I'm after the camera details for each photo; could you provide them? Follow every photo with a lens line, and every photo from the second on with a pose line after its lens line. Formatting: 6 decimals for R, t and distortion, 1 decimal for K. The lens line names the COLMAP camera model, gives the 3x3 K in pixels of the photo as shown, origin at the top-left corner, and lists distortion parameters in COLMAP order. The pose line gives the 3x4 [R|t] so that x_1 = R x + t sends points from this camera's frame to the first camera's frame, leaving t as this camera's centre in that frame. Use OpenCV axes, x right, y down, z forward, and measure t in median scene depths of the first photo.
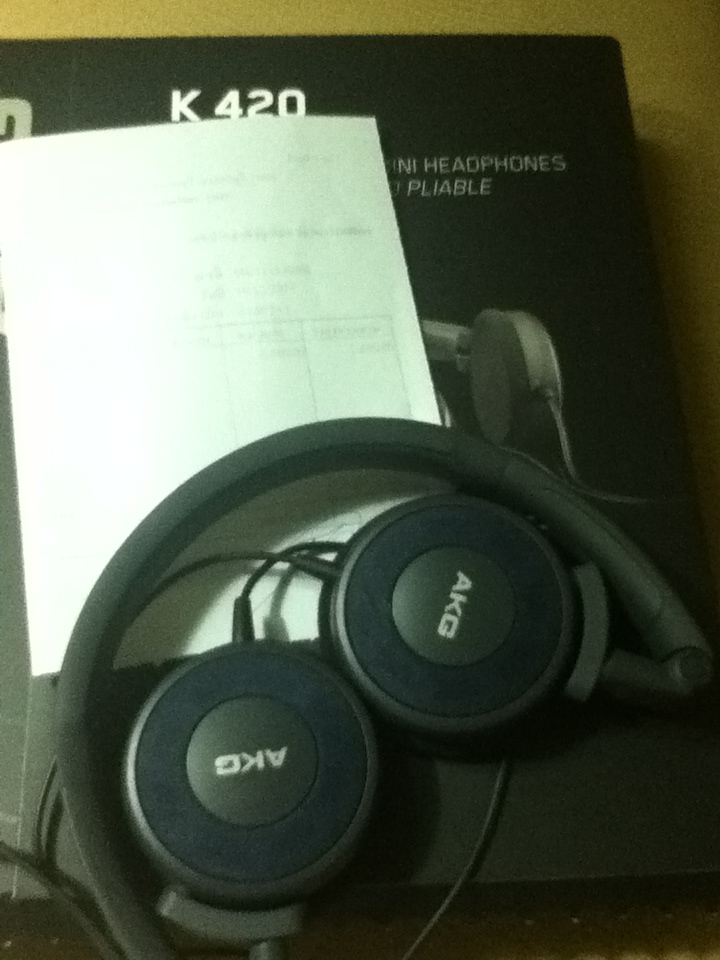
lens RADIAL K [[1151.7, 0, 354.6], [0, 1151.7, 476.5], [0, 0, 1]] dist [0.000870, 0.000000]
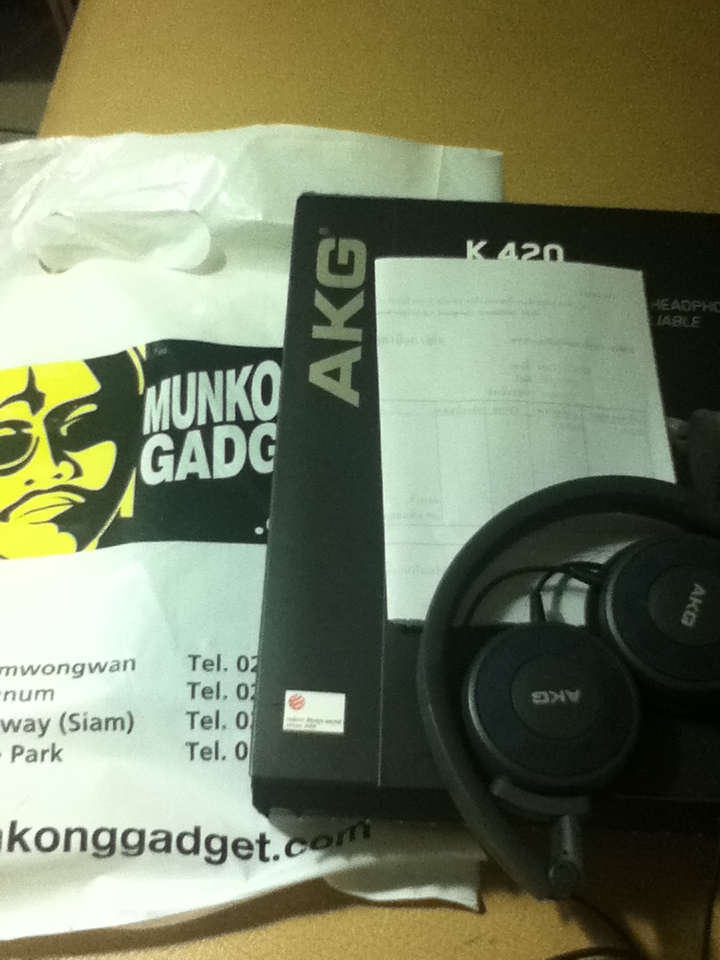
lens RADIAL K [[1151.7, 0, 360.9], [0, 1151.7, 477.4], [0, 0, 1]] dist [0.000870, 0.000000]
pose [[0.996890, 0.067125, -0.041279, -0.259503], [-0.071009, 0.992329, -0.101197, 0.119714], [0.034169, 0.103813, 0.994010, -0.432329]]
